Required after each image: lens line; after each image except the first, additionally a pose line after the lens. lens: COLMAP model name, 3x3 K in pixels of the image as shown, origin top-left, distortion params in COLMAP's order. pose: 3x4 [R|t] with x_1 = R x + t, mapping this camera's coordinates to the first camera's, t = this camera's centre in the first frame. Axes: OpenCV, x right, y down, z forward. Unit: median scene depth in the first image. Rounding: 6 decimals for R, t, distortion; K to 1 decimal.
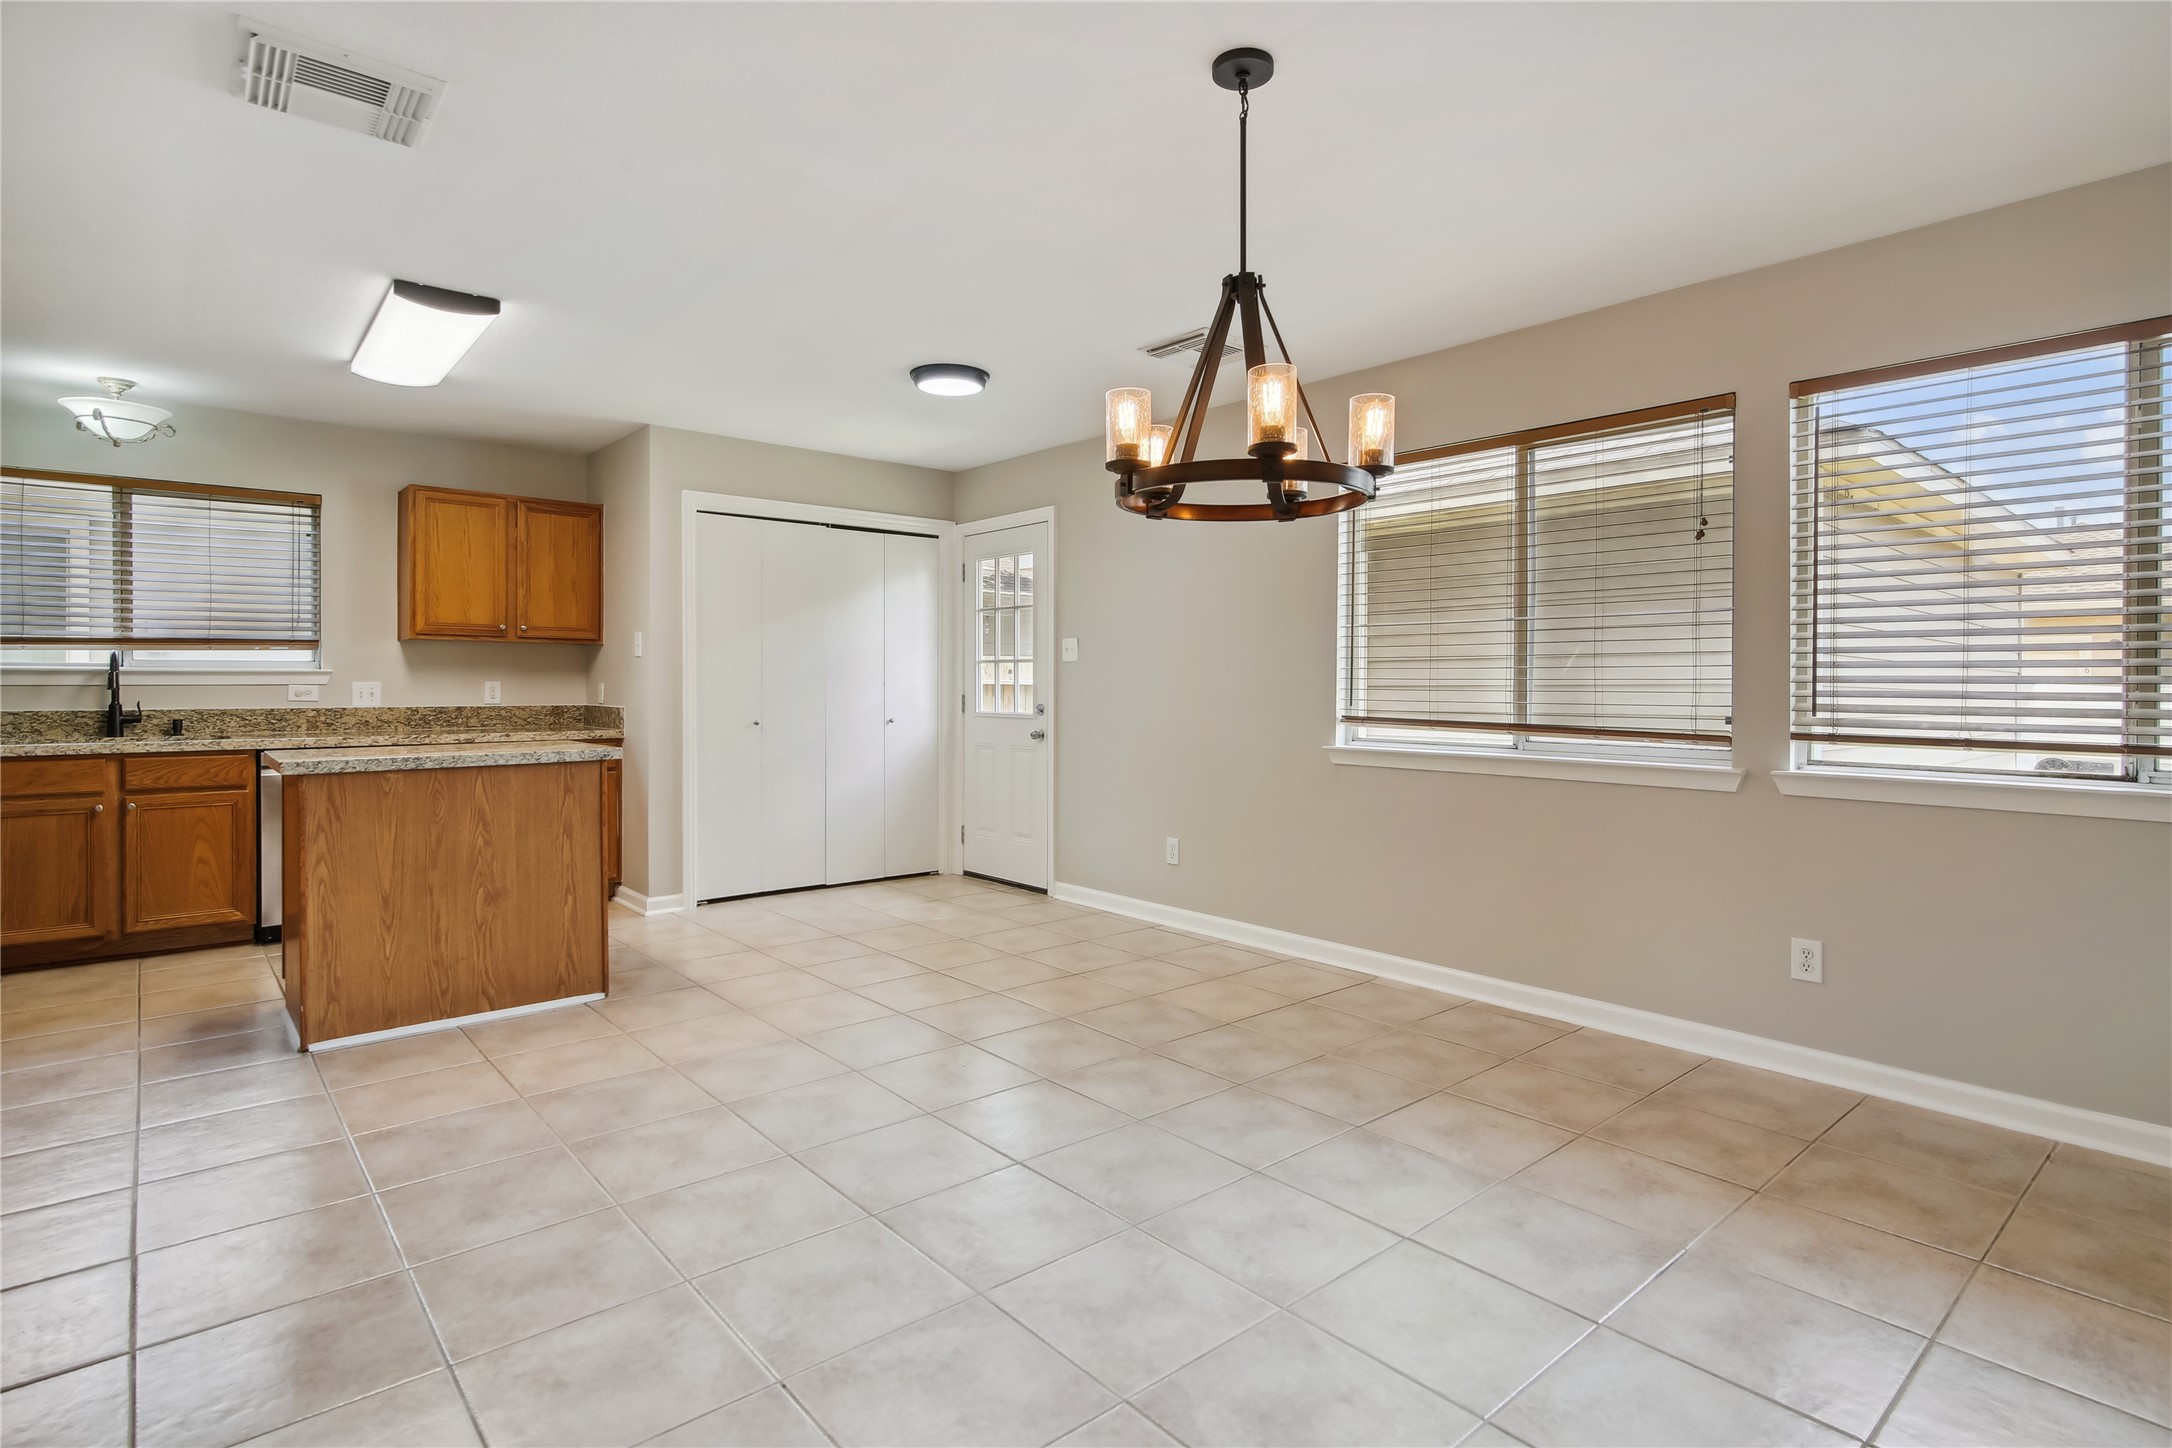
lens RADIAL K [[1092.1, 0, 1106.2], [0, 1092.1, 687.7], [0, 0, 1]] dist [-0.003409, -0.000333]
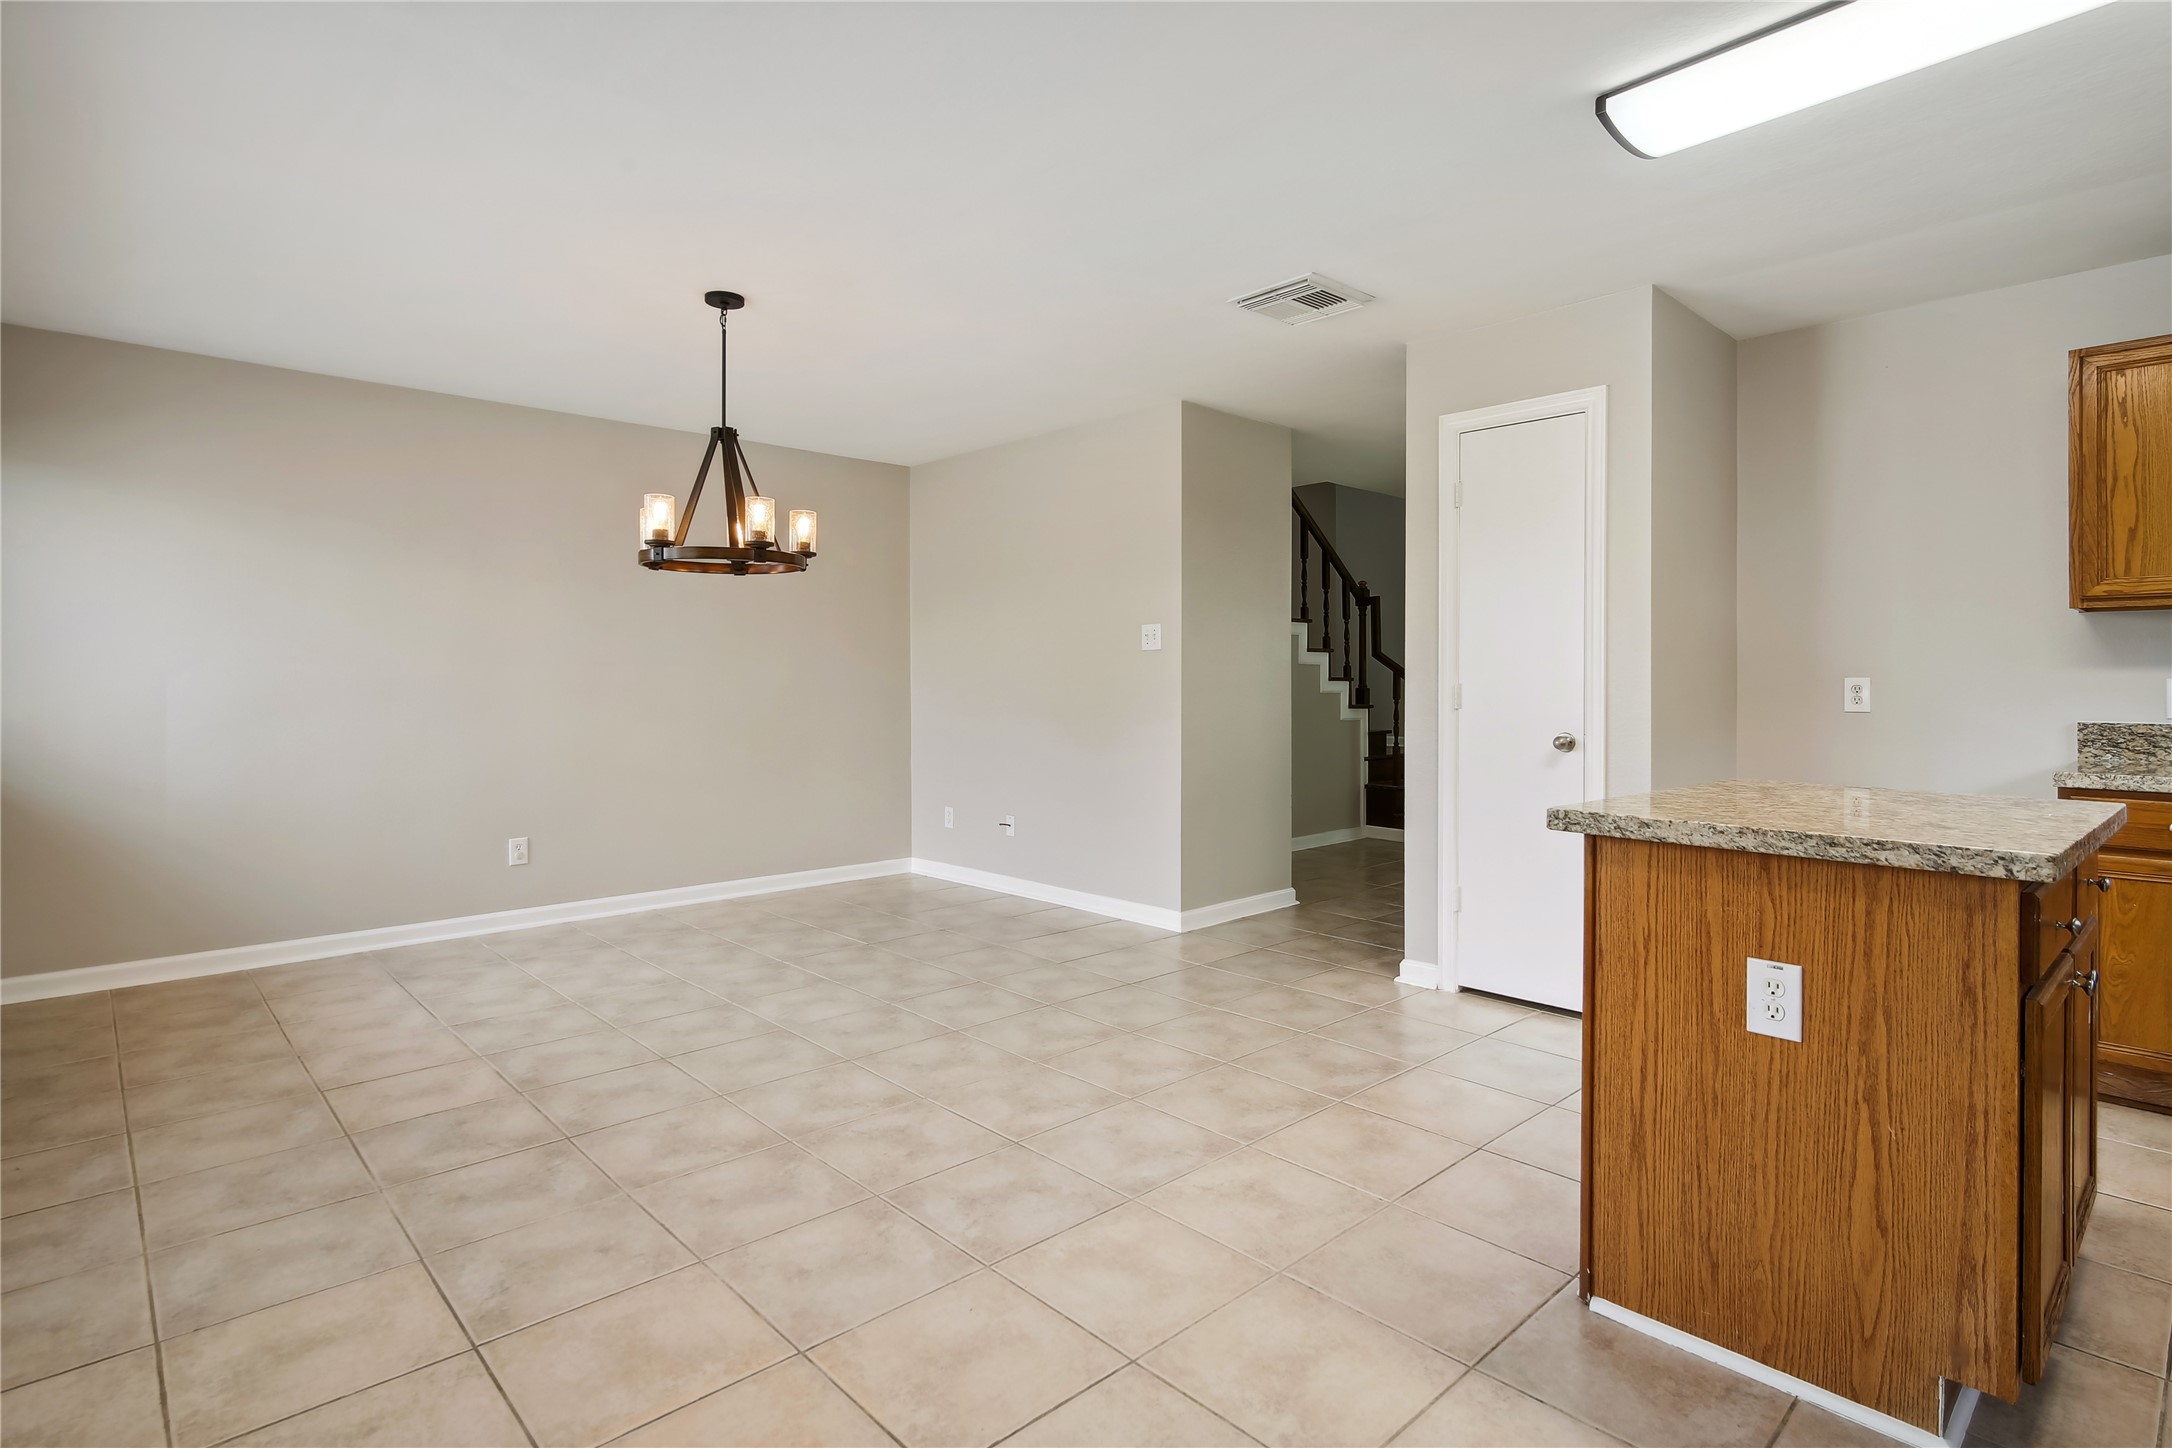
lens RADIAL K [[1092.1, 0, 1106.2], [0, 1092.1, 687.7], [0, 0, 1]] dist [-0.003409, -0.000333]
pose [[-0.999333, -0.003448, -0.036355, -0.272376], [-0.003946, 0.999899, 0.013631, -0.008659], [0.036305, 0.013765, -0.999246, 1.871731]]
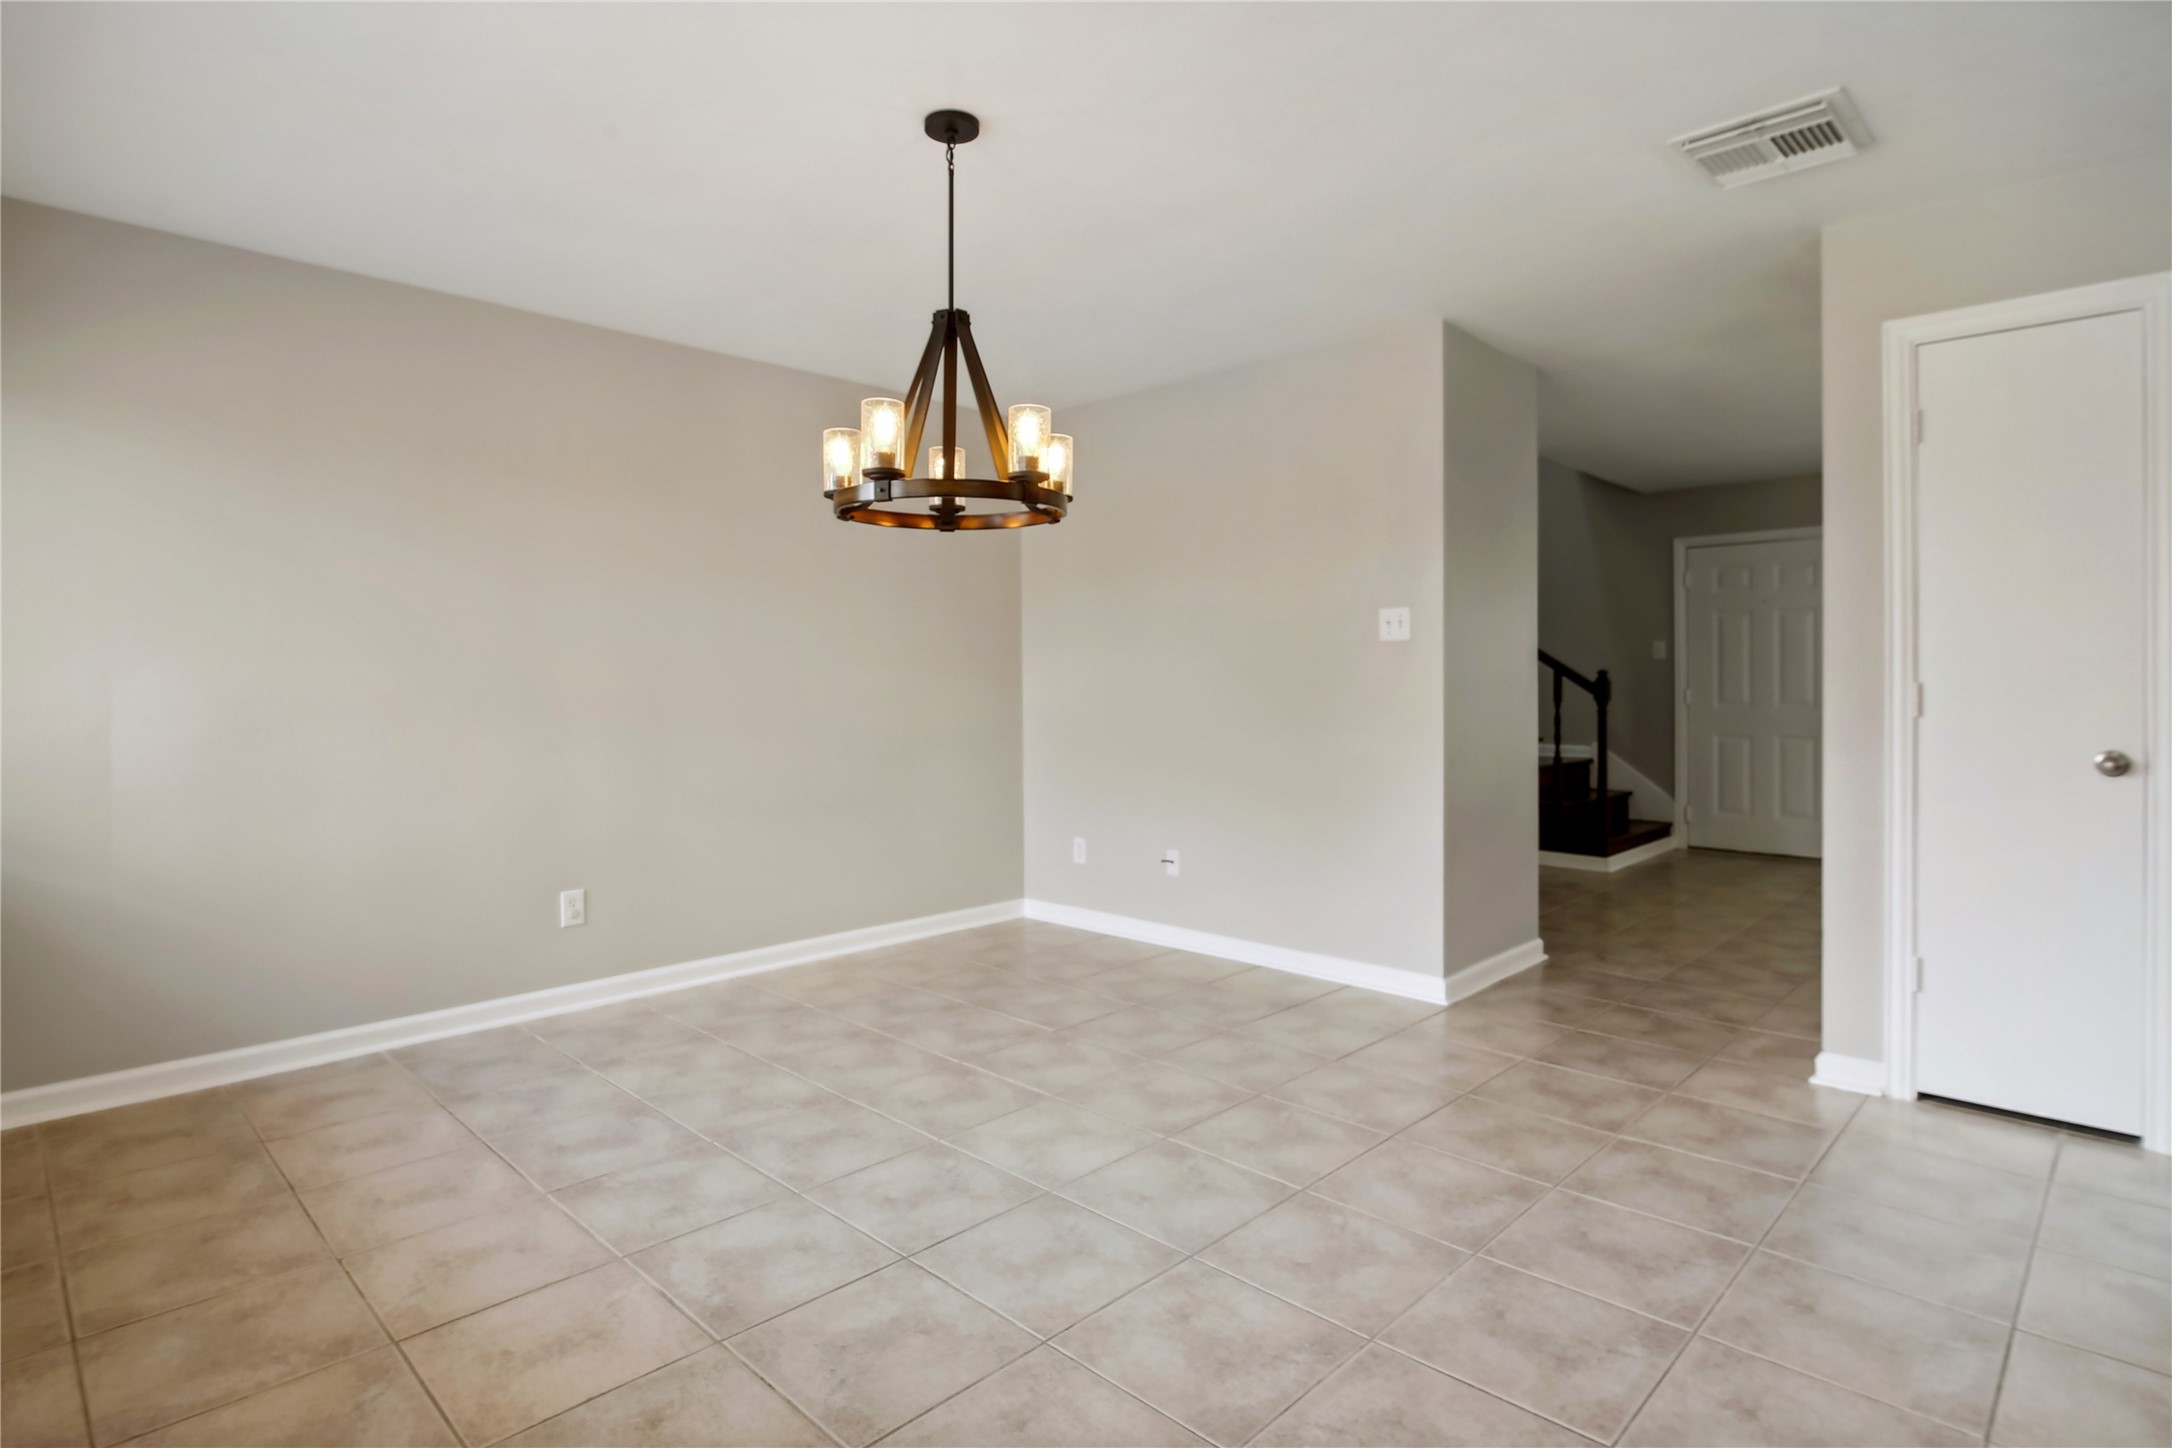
lens RADIAL K [[1112.5, 0, 1084.3], [0, 1112.5, 703.8], [0, 0, 1]] dist [-0.015701, -0.001036]
pose [[-0.997408, 0.001063, -0.071944, 0.050476], [-0.000932, 0.999616, 0.027697, -0.005883], [0.071945, 0.027692, -0.997024, 1.510207]]
